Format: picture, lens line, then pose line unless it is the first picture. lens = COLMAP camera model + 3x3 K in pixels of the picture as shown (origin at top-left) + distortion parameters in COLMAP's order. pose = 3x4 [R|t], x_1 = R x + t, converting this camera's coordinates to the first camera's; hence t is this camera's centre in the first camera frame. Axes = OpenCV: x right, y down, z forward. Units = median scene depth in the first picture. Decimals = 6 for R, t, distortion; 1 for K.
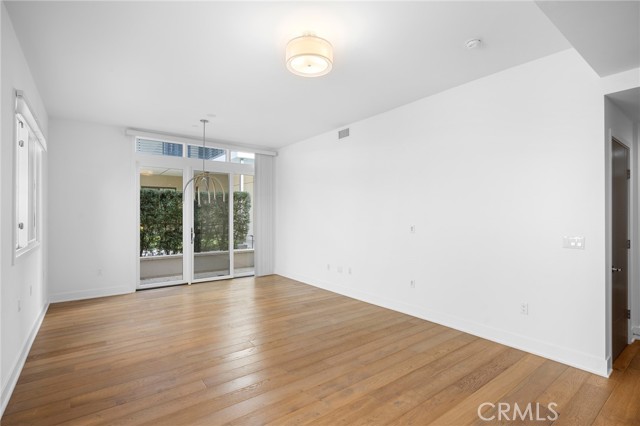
lens RADIAL K [[307.0, 0, 322.3], [0, 307.0, 214.1], [0, 0, 1]] dist [0.003290, -0.000518]
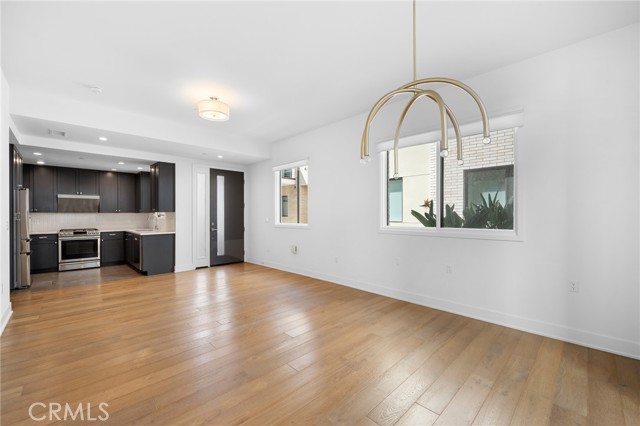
lens RADIAL K [[268.3, 0, 321.7], [0, 268.3, 217.1], [0, 0, 1]] dist [0.000997, -0.000472]
pose [[-0.991485, 0.002492, -0.130200, -0.171566], [0.001691, 0.999979, 0.006260, 0.022566], [0.130213, 0.005986, -0.991468, 0.995835]]
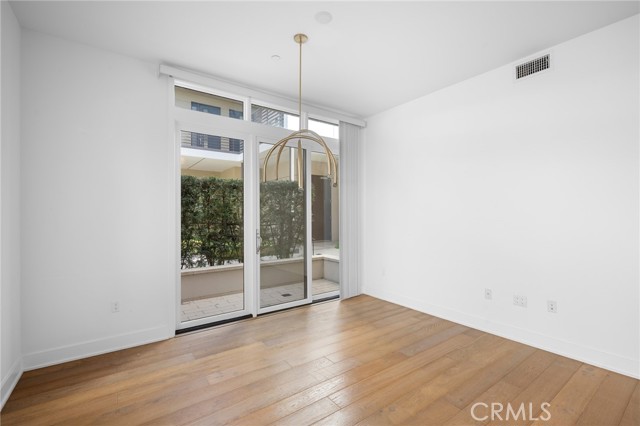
lens RADIAL K [[286.4, 0, 323.9], [0, 286.4, 213.9], [0, 0, 1]] dist [-0.000874, 0.000693]
pose [[0.999845, -0.001736, -0.017538, -0.252914], [0.001725, 0.999998, -0.000662, 0.011401], [0.017539, 0.000632, 0.999846, 0.366552]]
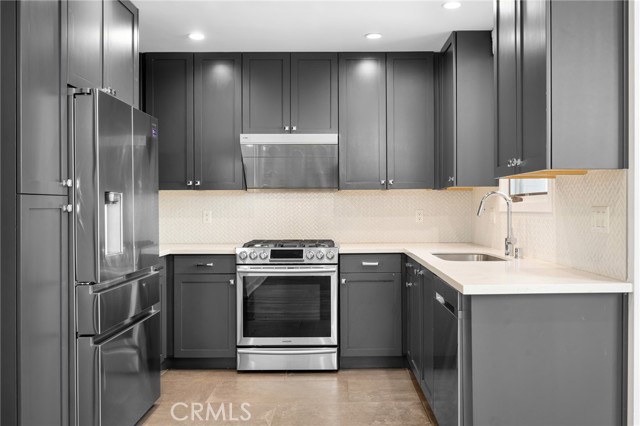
lens RADIAL K [[567.1, 0, 331.5], [0, 567.1, 206.0], [0, 0, 1]] dist [0.008866, -0.000755]
pose [[-0.792932, 0.004080, 0.609297, 0.132464], [0.004467, 0.999990, -0.000884, 0.031230], [-0.609294, 0.002020, -0.792942, 0.411350]]
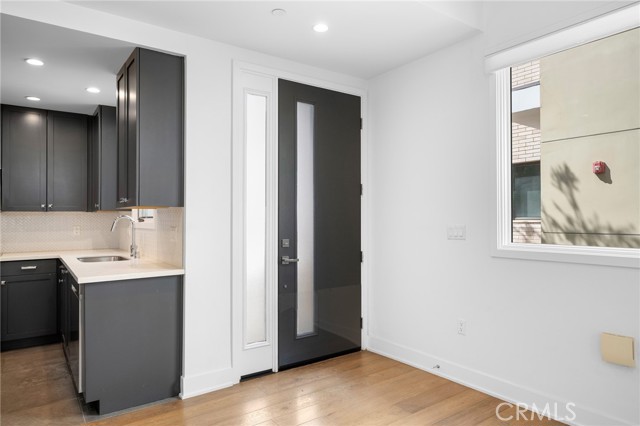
lens RADIAL K [[410.0, 0, 318.2], [0, 410.0, 213.0], [0, 0, 1]] dist [0.008066, -0.004519]
pose [[-0.999597, 0.001913, 0.028310, 0.040475], [0.001617, 0.999944, -0.010481, 0.021308], [-0.028328, -0.010431, -0.999544, 0.479457]]
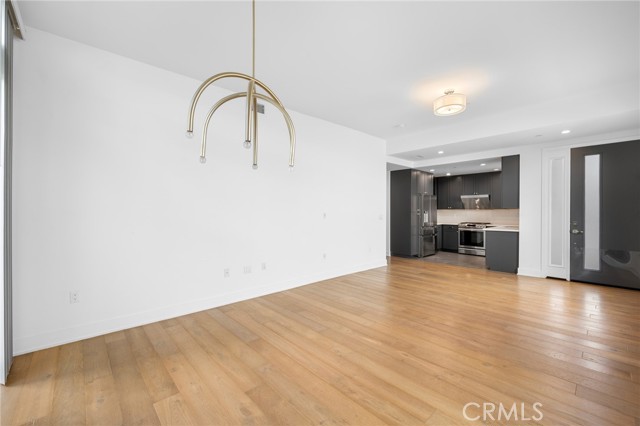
lens RADIAL K [[268.3, 0, 321.2], [0, 268.3, 210.3], [0, 0, 1]] dist [0.000997, -0.000472]
pose [[-0.098686, 0.003887, 0.995111, -0.551444], [-0.001416, 0.999991, -0.004046, 0.021482], [-0.995118, -0.001808, -0.098680, 0.719509]]
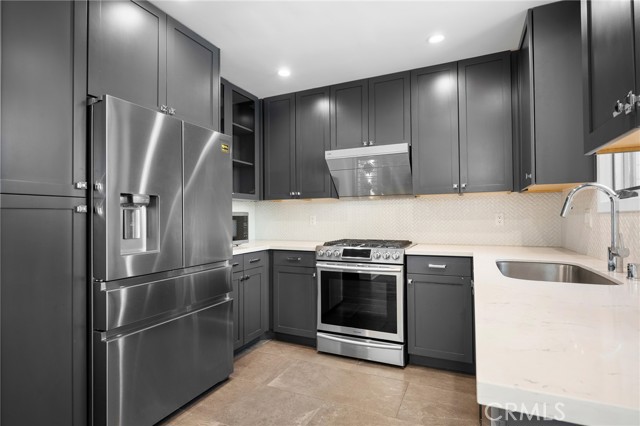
lens RADIAL K [[321.8, 0, 320.7], [0, 321.8, 212.4], [0, 0, 1]] dist [-0.001919, 0.001125]
pose [[-0.468670, 0.017422, 0.883202, 0.222128], [0.009675, 0.999847, -0.014589, 0.038812], [-0.883320, 0.001707, -0.468767, 0.174629]]
